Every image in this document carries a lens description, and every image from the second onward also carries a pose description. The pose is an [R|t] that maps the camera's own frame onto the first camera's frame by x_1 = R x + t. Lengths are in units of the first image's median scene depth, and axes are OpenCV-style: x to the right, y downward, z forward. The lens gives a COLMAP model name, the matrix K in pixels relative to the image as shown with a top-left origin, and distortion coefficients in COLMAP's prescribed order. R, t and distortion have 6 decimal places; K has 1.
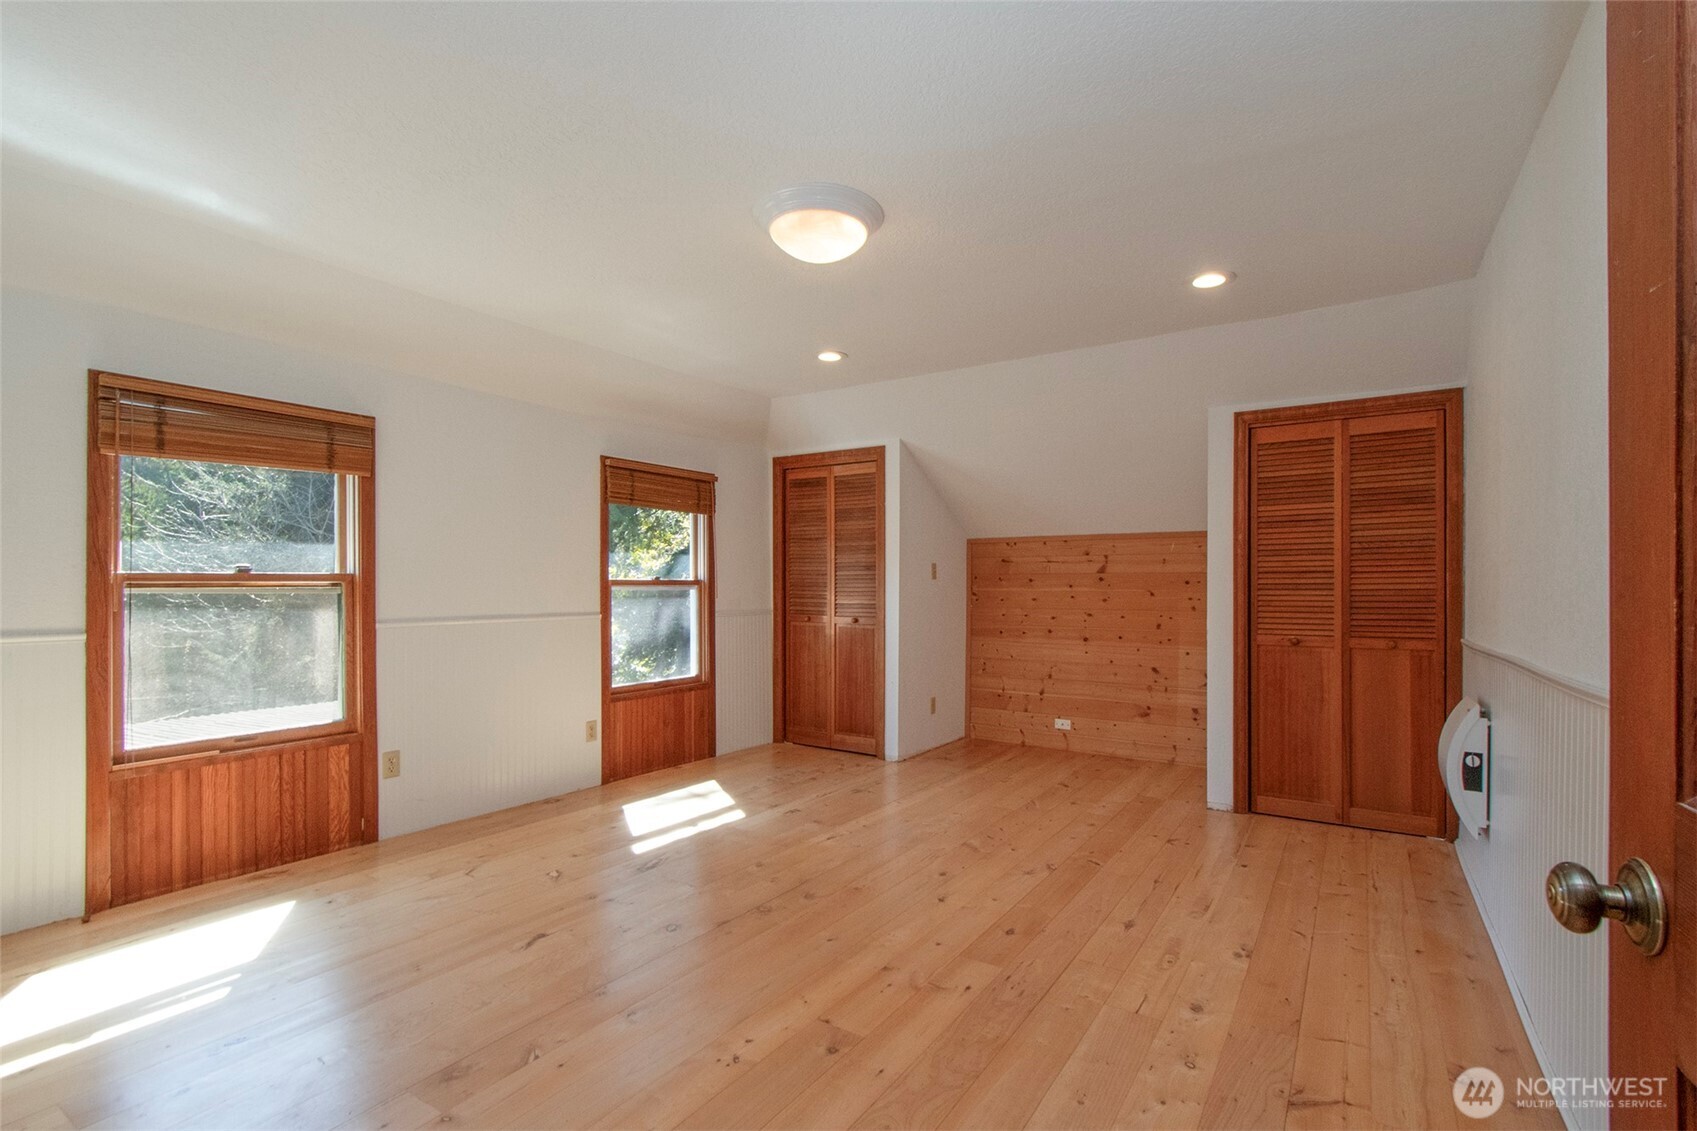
lens RADIAL K [[748.0, 0, 853.5], [0, 748.0, 572.1], [0, 0, 1]] dist [0.000925, -0.000045]
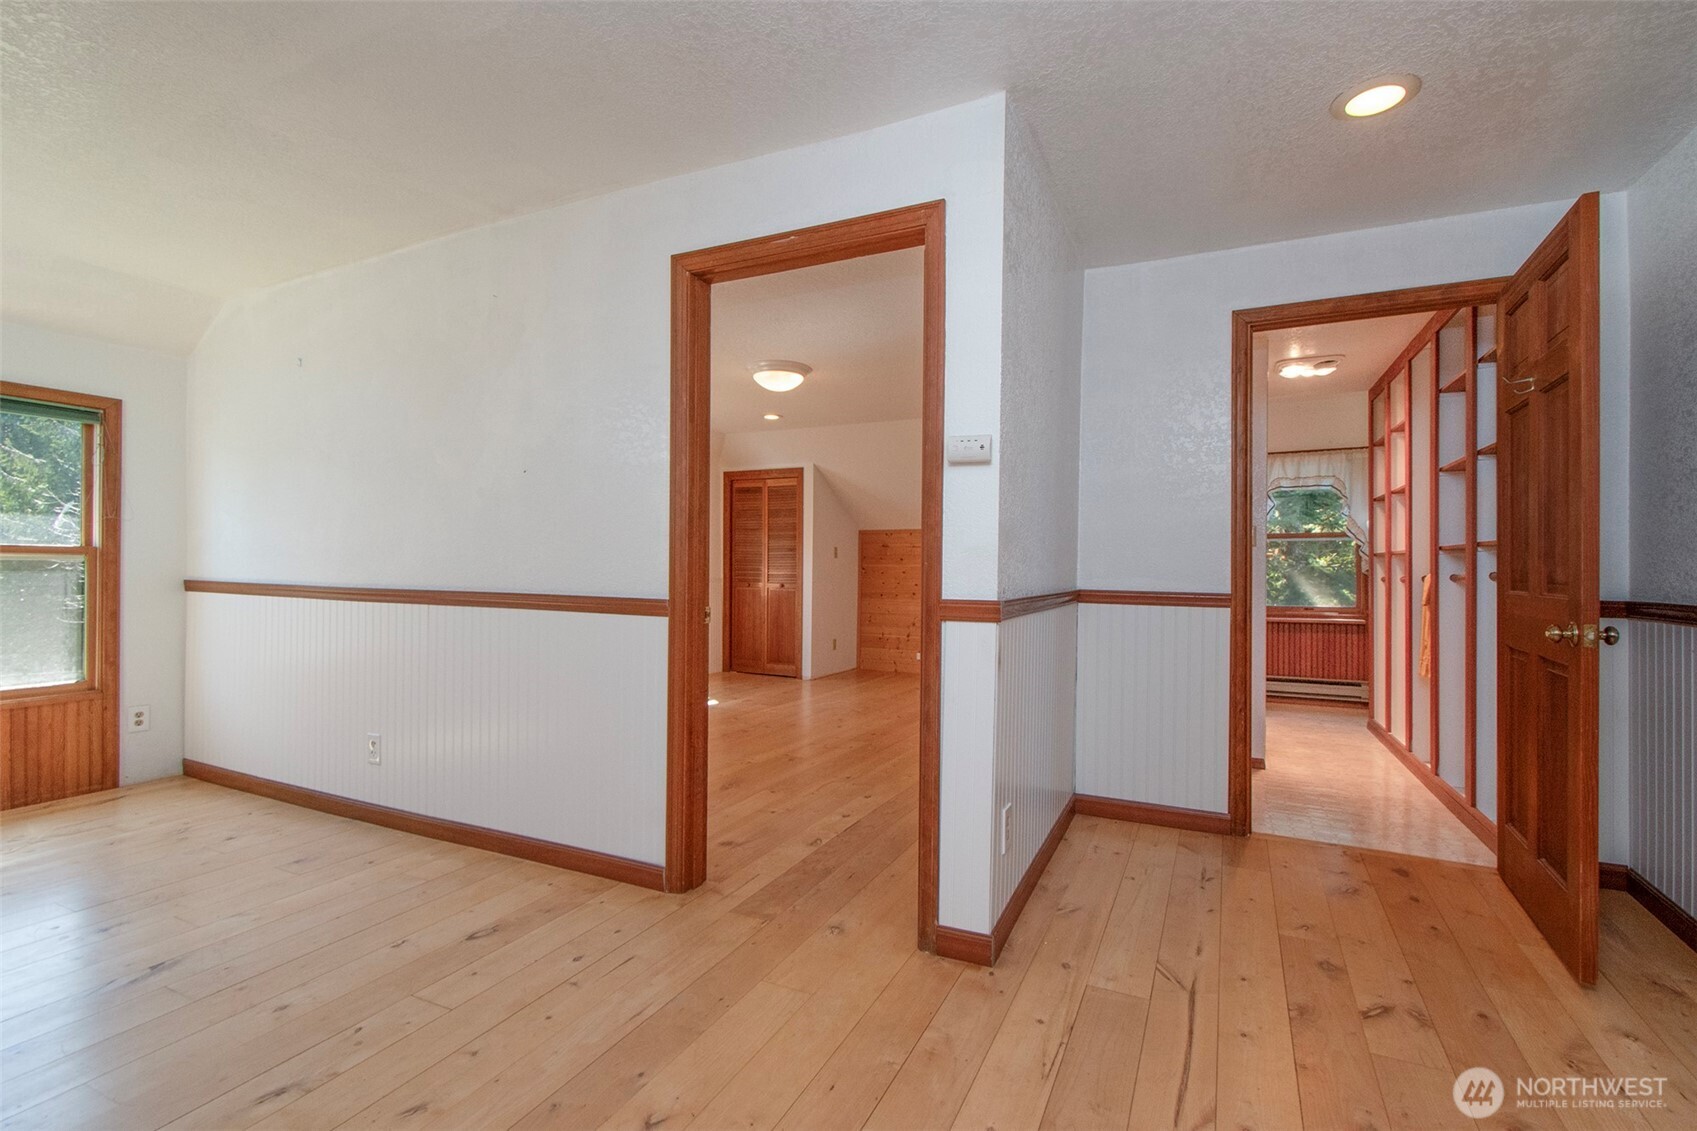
lens RADIAL K [[748.0, 0, 853.5], [0, 748.0, 572.1], [0, 0, 1]] dist [0.000925, -0.000045]
pose [[0.991549, 0.003781, 0.129679, -0.047810], [-0.006623, 0.999747, 0.021489, 0.005603], [-0.129565, -0.022166, 0.991323, -0.460194]]
